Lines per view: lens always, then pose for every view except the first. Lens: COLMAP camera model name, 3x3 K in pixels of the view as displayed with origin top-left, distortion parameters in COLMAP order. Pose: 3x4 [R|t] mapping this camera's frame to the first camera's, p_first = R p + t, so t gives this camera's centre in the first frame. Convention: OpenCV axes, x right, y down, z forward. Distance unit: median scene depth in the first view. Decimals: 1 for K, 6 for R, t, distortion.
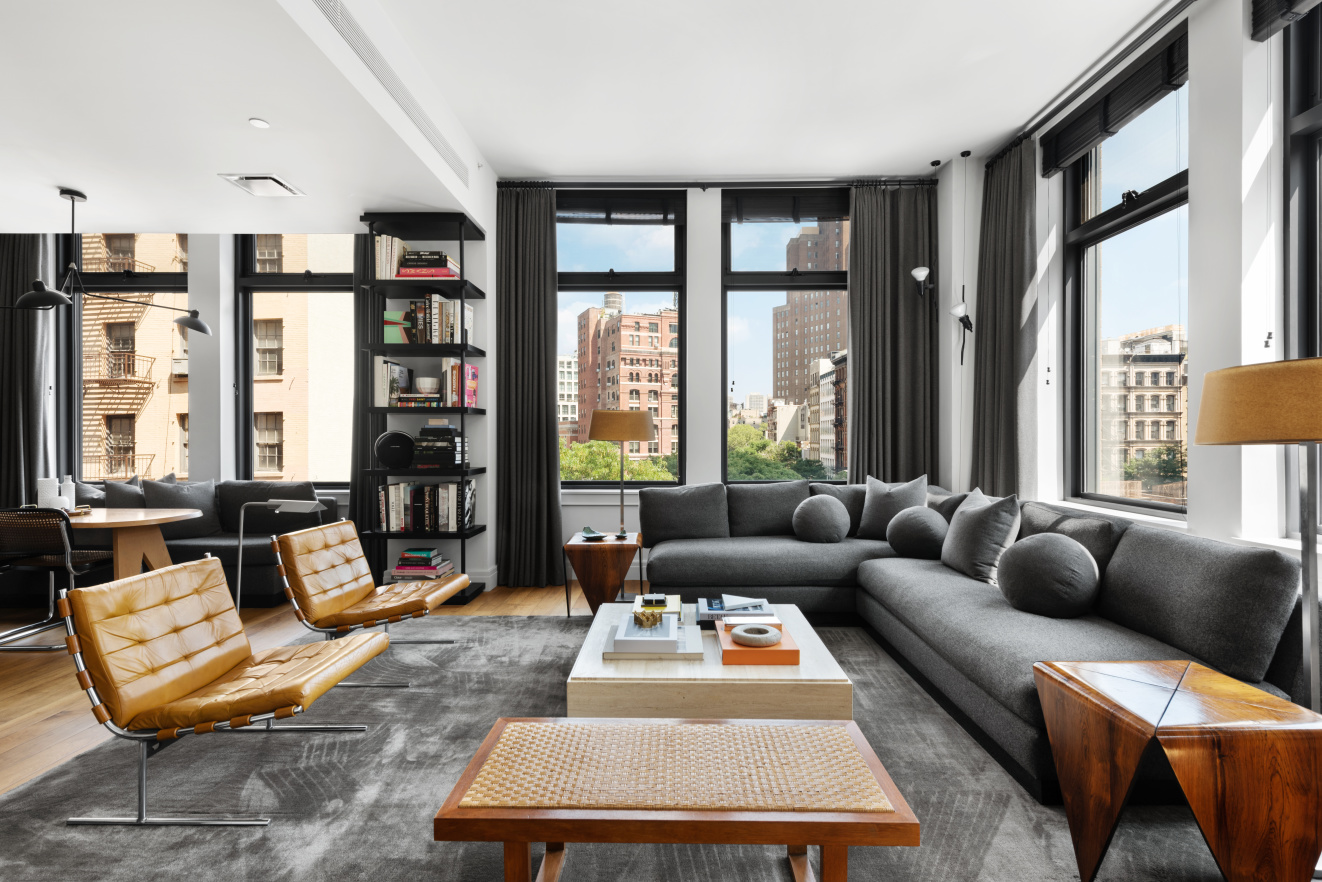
lens RADIAL K [[620.0, 0, 666.3], [0, 620.0, 444.7], [0, 0, 1]] dist [0.000755, -0.000706]
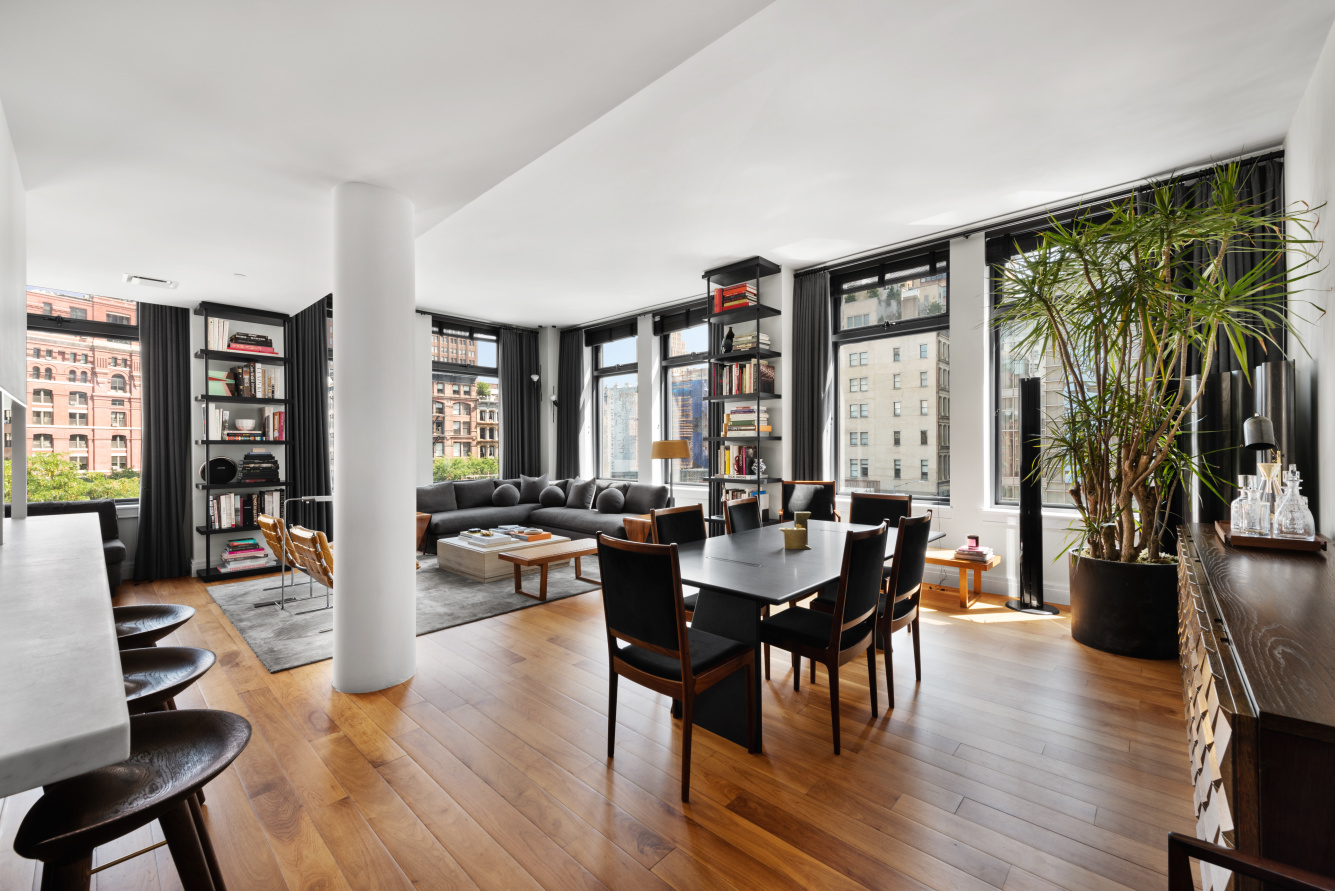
lens RADIAL K [[530.3, 0, 665.2], [0, 530.3, 451.0], [0, 0, 1]] dist [-0.000267, -0.000019]
pose [[0.667470, -0.008804, 0.744585, -0.668309], [0.013587, 0.999908, -0.000357, -0.021746], [-0.744513, 0.010355, 0.667528, -0.554507]]
